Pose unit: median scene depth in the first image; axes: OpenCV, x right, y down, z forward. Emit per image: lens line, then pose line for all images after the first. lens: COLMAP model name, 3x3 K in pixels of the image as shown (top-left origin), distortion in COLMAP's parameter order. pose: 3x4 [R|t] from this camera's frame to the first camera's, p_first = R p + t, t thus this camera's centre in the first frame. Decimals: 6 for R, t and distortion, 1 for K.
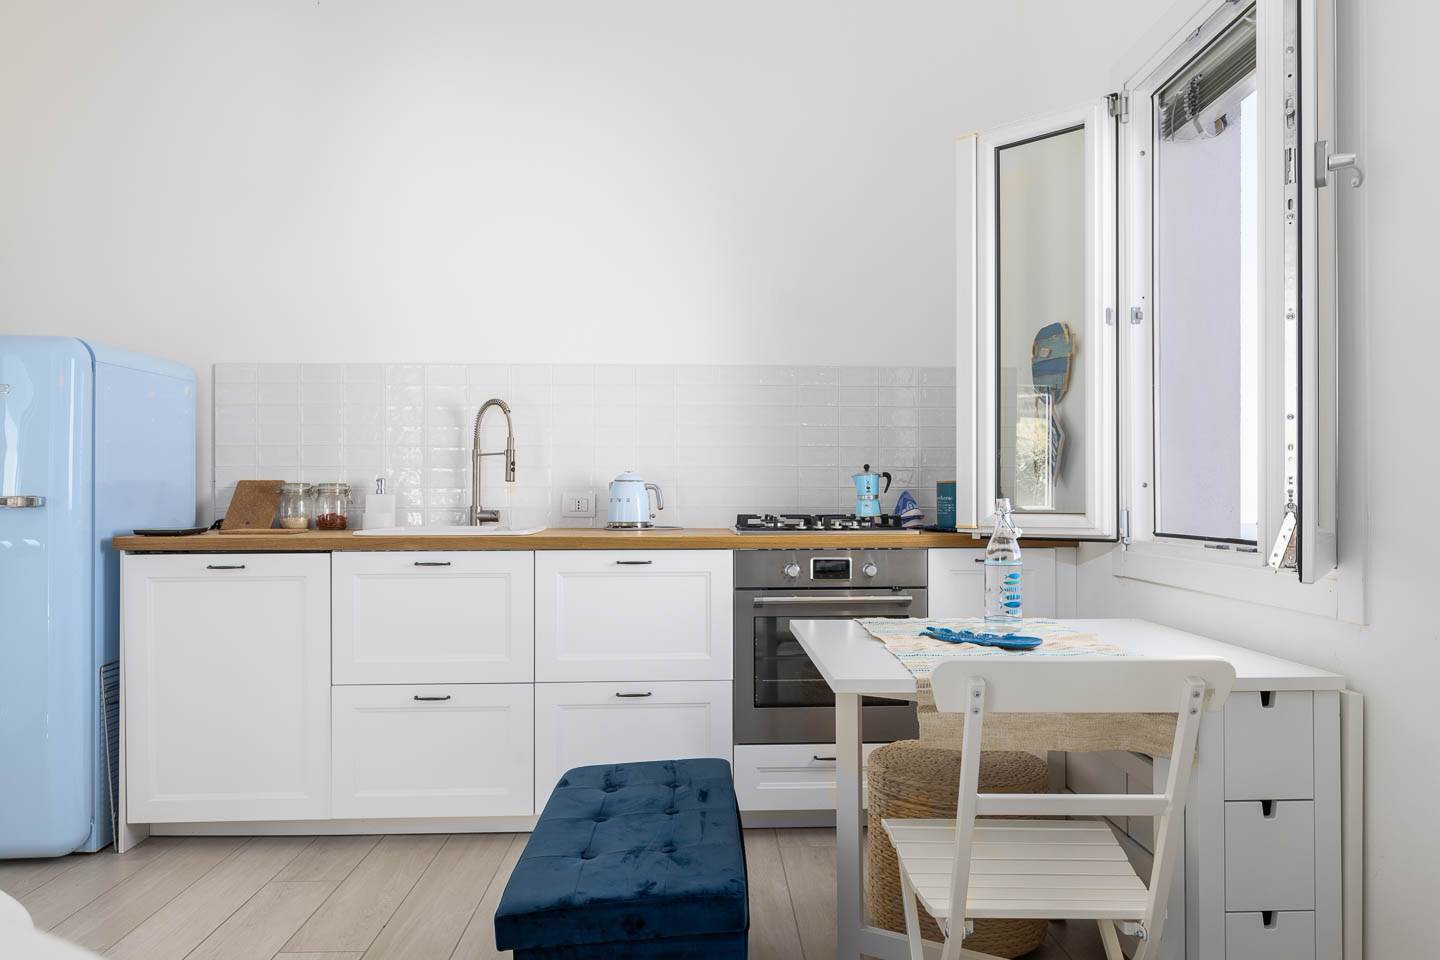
lens RADIAL K [[971.7, 0, 727.1], [0, 971.7, 485.5], [0, 0, 1]] dist [-0.000535, -0.001224]
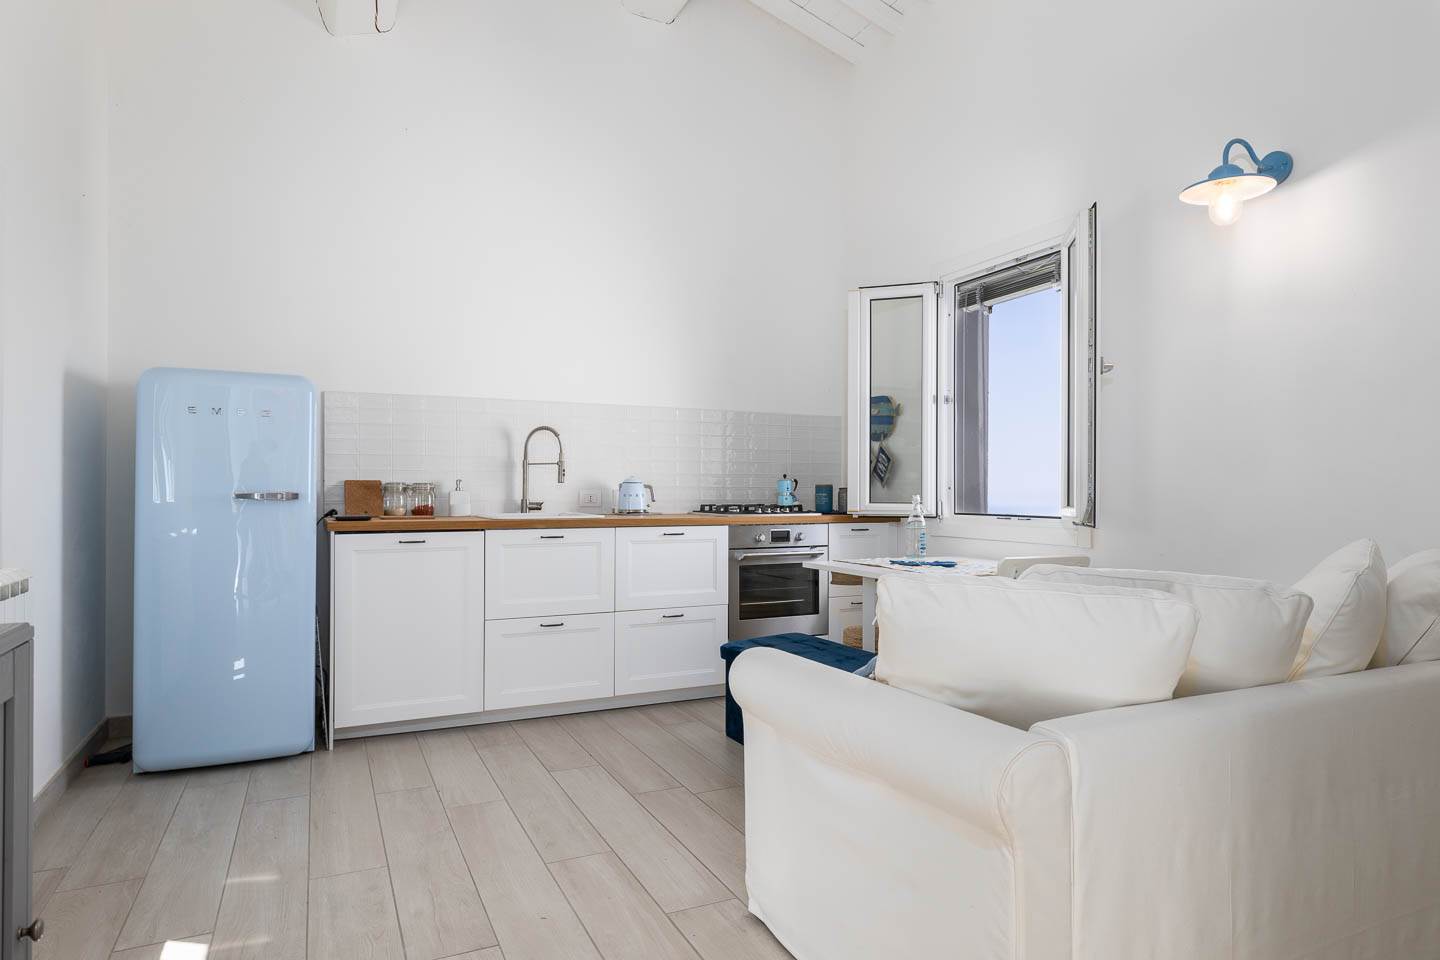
lens RADIAL K [[858.0, 0, 711.0], [0, 858.0, 487.6], [0, 0, 1]] dist [0.020051, 0.001077]
pose [[0.917347, 0.004827, 0.398059, -0.562833], [-0.007956, 0.999949, 0.006208, -0.006963], [-0.398008, -0.008862, 0.917339, -0.307709]]
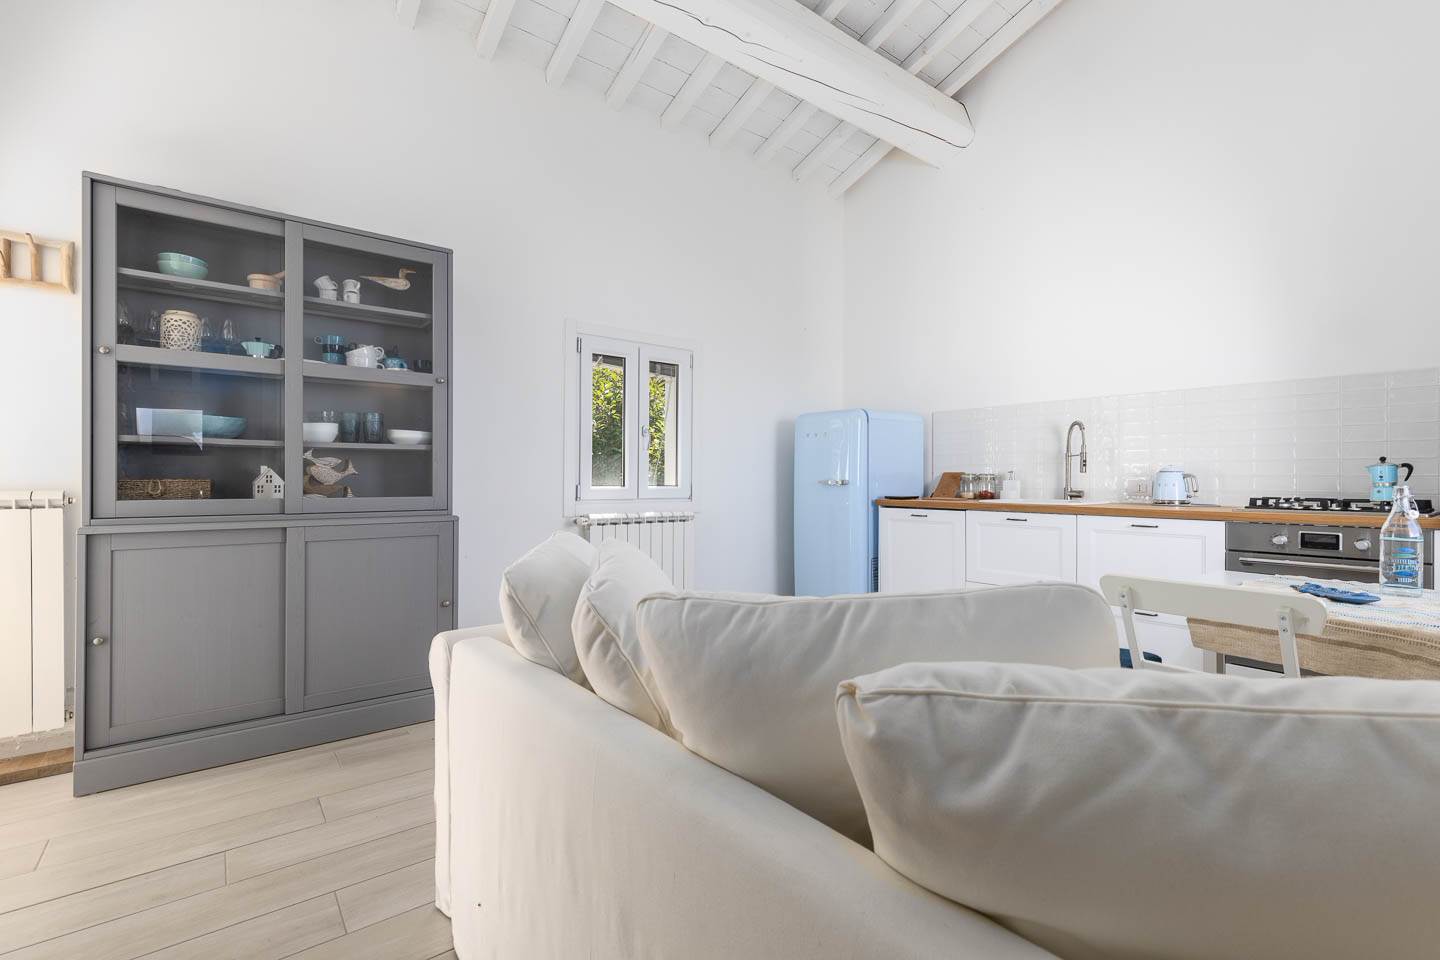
lens RADIAL K [[650.4, 0, 724.4], [0, 650.4, 476.7], [0, 0, 1]] dist [0.002398, -0.001502]
pose [[0.578724, 0.000902, -0.815523, 0.325053], [0.003164, 0.999989, 0.003351, -0.002770], [0.815517, -0.004520, 0.578715, -0.107228]]
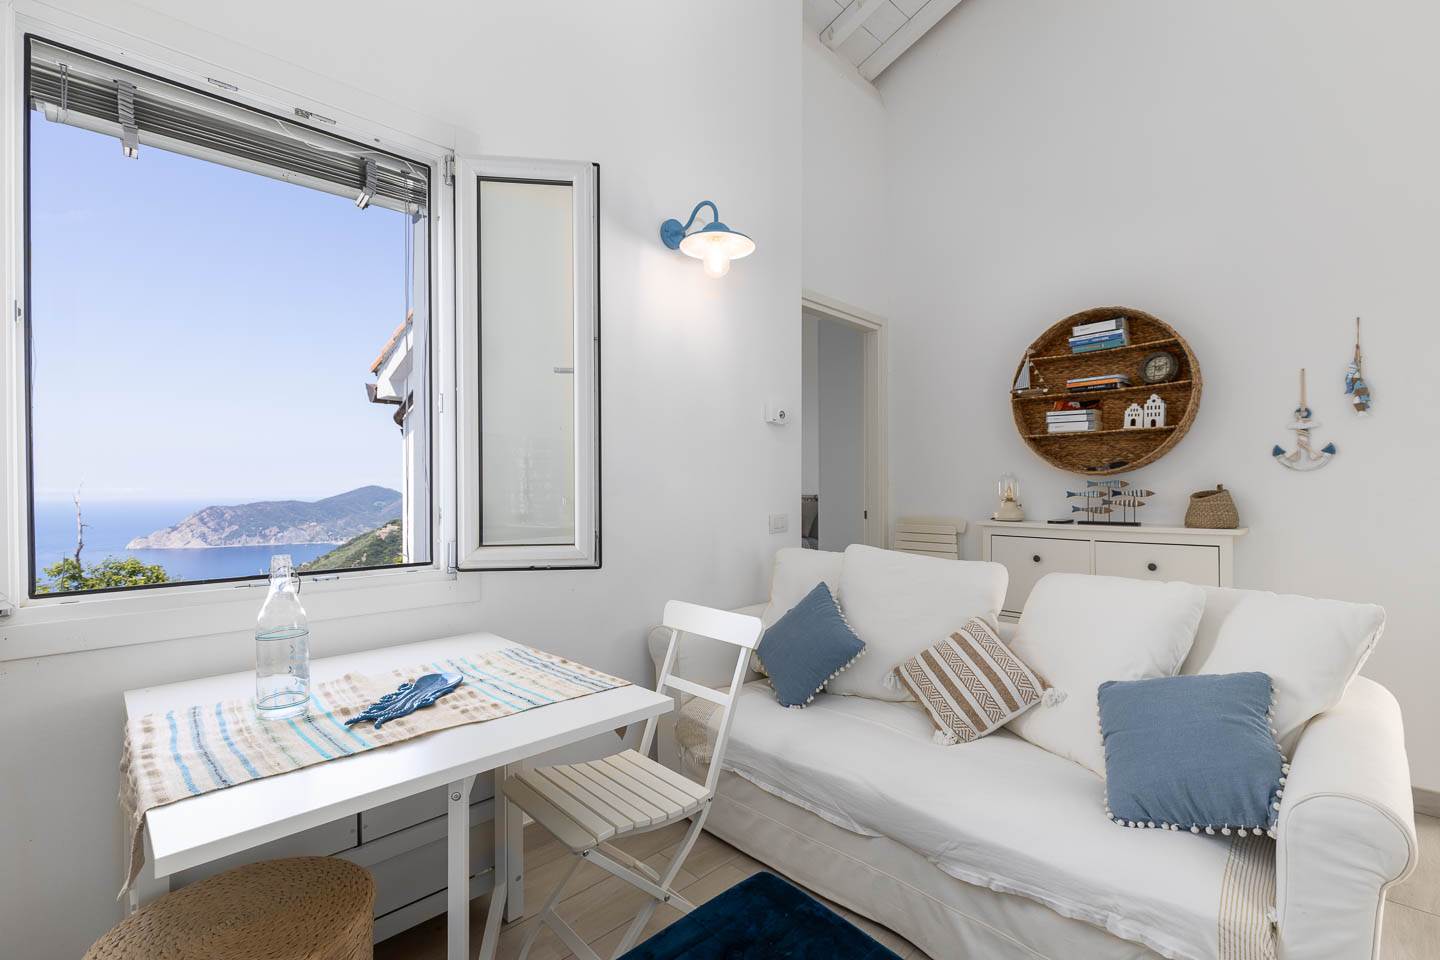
lens RADIAL K [[650.4, 0, 725.7], [0, 650.4, 484.8], [0, 0, 1]] dist [0.002398, -0.001502]
pose [[-0.694832, 0.002944, 0.719166, -0.271858], [-0.002831, 0.999973, -0.006828, -0.031855], [-0.719166, -0.006780, -0.694805, 0.783924]]
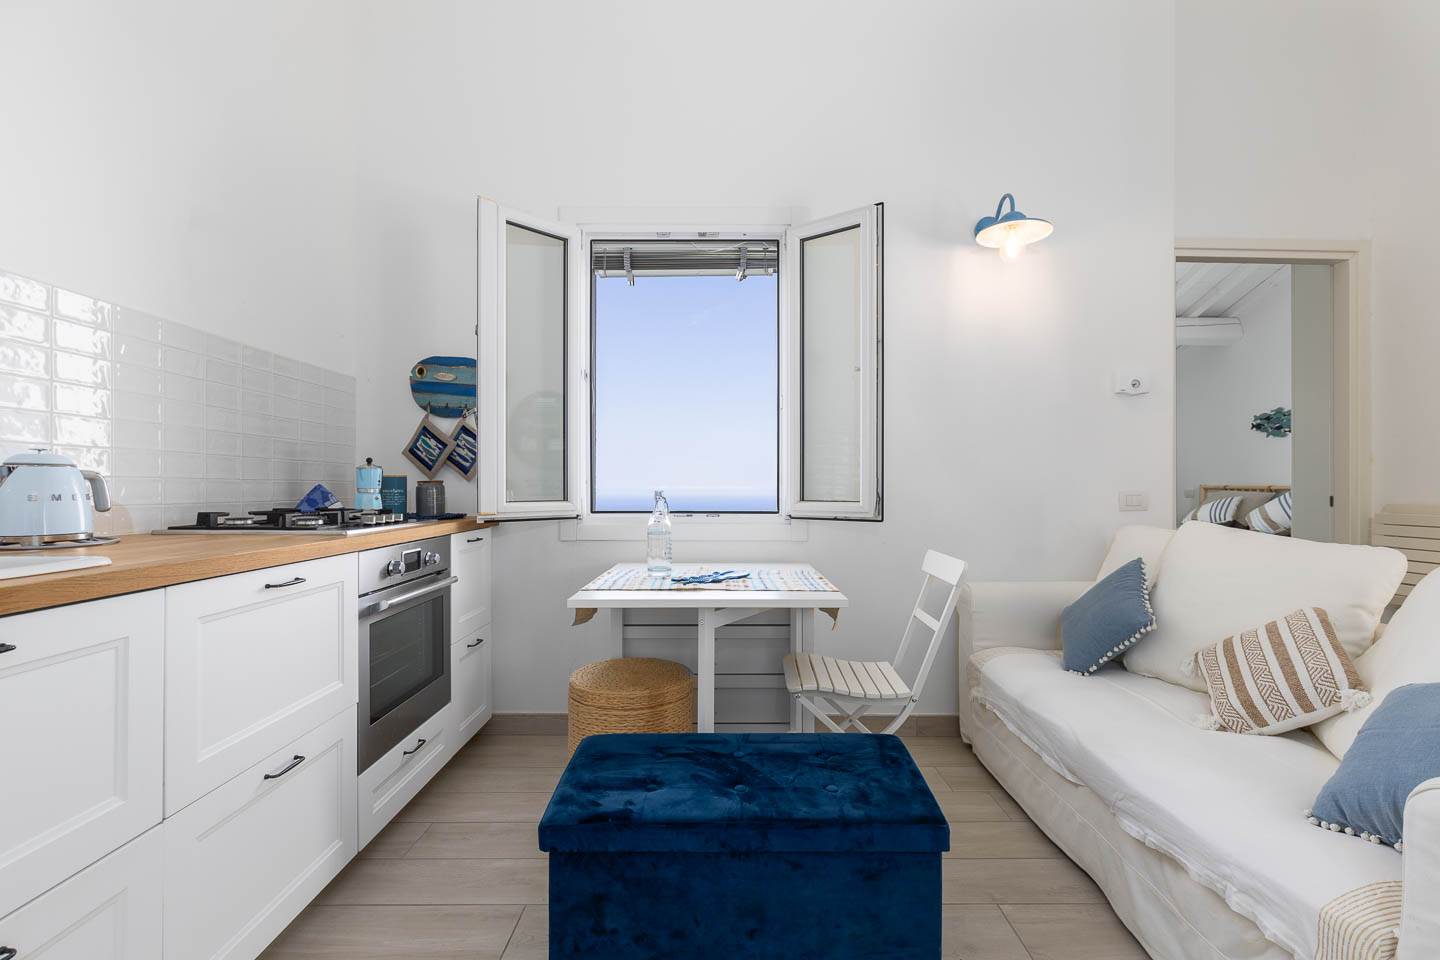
lens RADIAL K [[650.4, 0, 721.9], [0, 650.4, 483.6], [0, 0, 1]] dist [0.002398, -0.001502]
pose [[0.017630, 0.005348, 0.999830, -0.527808], [-0.012474, 0.999909, -0.005129, 0.004355], [-0.999767, -0.012381, 0.017695, 0.620165]]
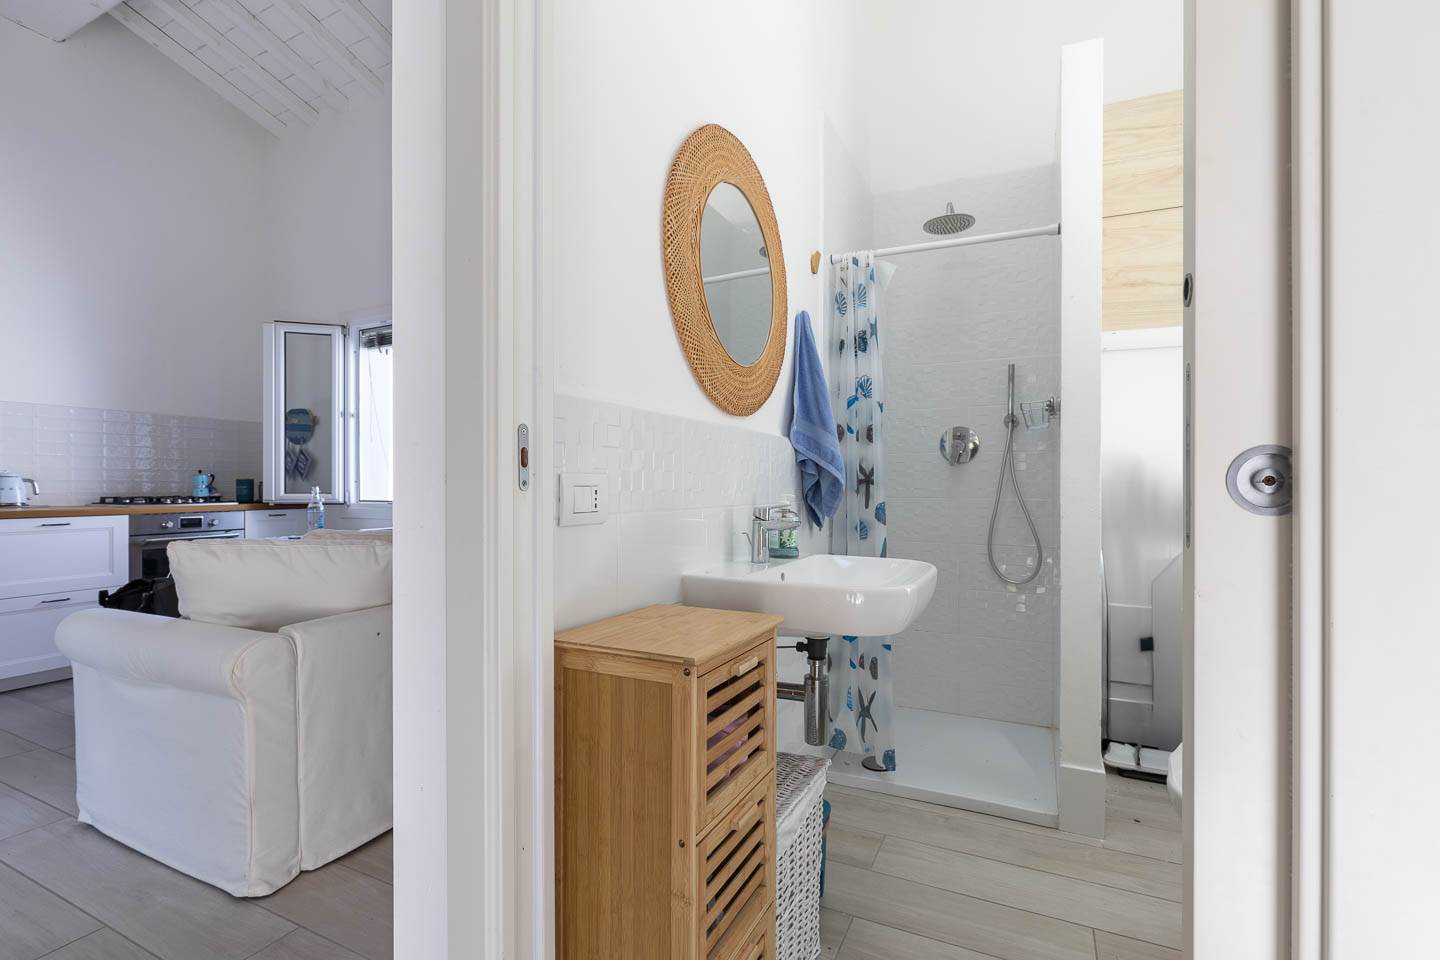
lens RADIAL K [[650.4, 0, 732.9], [0, 650.4, 484.8], [0, 0, 1]] dist [0.002398, -0.001502]
pose [[0.452677, 0.000355, 0.891674, -0.541593], [-0.009493, 0.999945, 0.004421, -0.007724], [-0.891624, -0.010466, 0.452656, -0.554934]]
